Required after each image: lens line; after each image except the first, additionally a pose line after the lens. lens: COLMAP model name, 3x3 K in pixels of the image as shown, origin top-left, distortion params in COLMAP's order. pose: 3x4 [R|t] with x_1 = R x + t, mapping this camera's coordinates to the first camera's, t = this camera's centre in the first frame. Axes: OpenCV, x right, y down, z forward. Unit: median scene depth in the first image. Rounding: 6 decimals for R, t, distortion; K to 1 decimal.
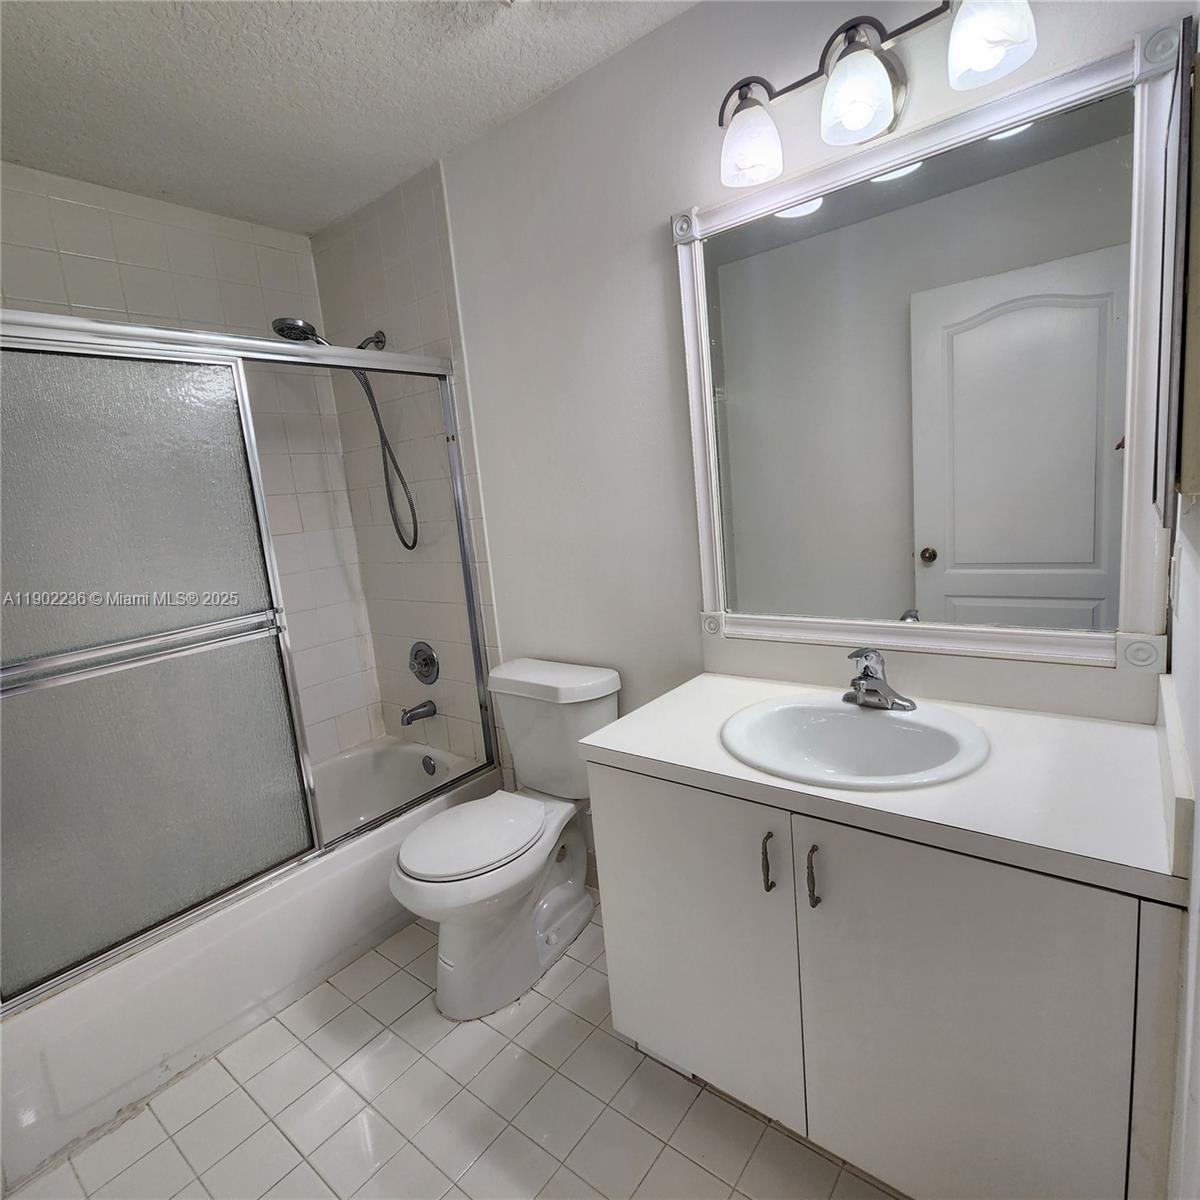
lens RADIAL K [[651.6, 0, 601.6], [0, 651.6, 597.5], [0, 0, 1]] dist [-0.000236, 0.000001]
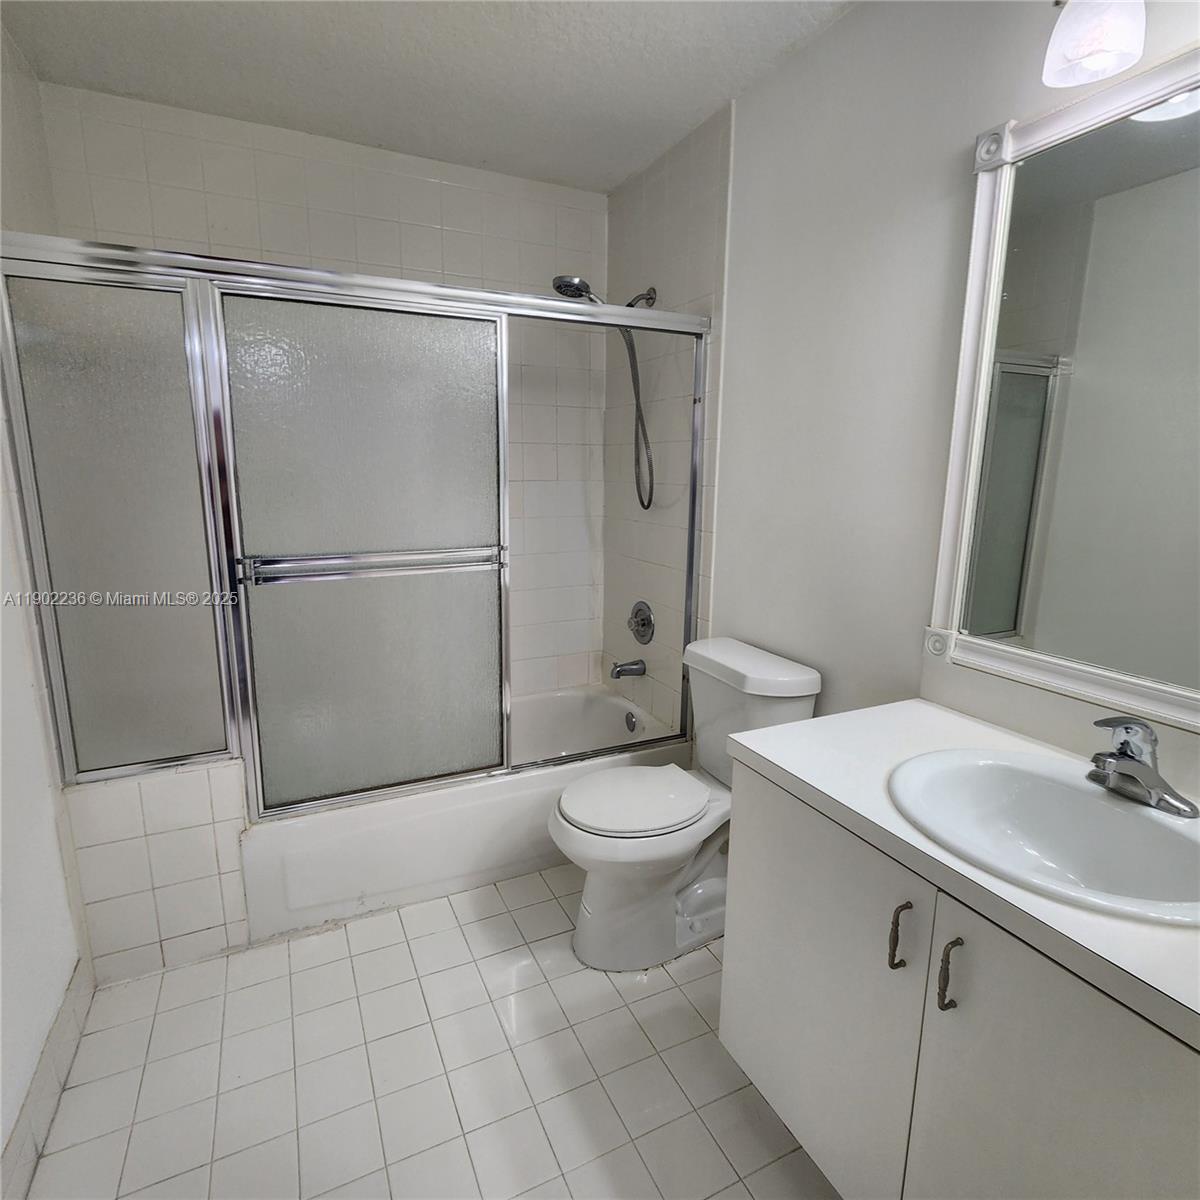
lens RADIAL K [[662.4, 0, 600.0], [0, 662.4, 600.0], [0, 0, 1]] dist [0.001258, 0.001968]
pose [[0.893091, 0.183431, -0.410782, 0.117235], [-0.162904, 0.982993, 0.084773, -0.014696], [0.419346, -0.008792, 0.907784, 0.050246]]
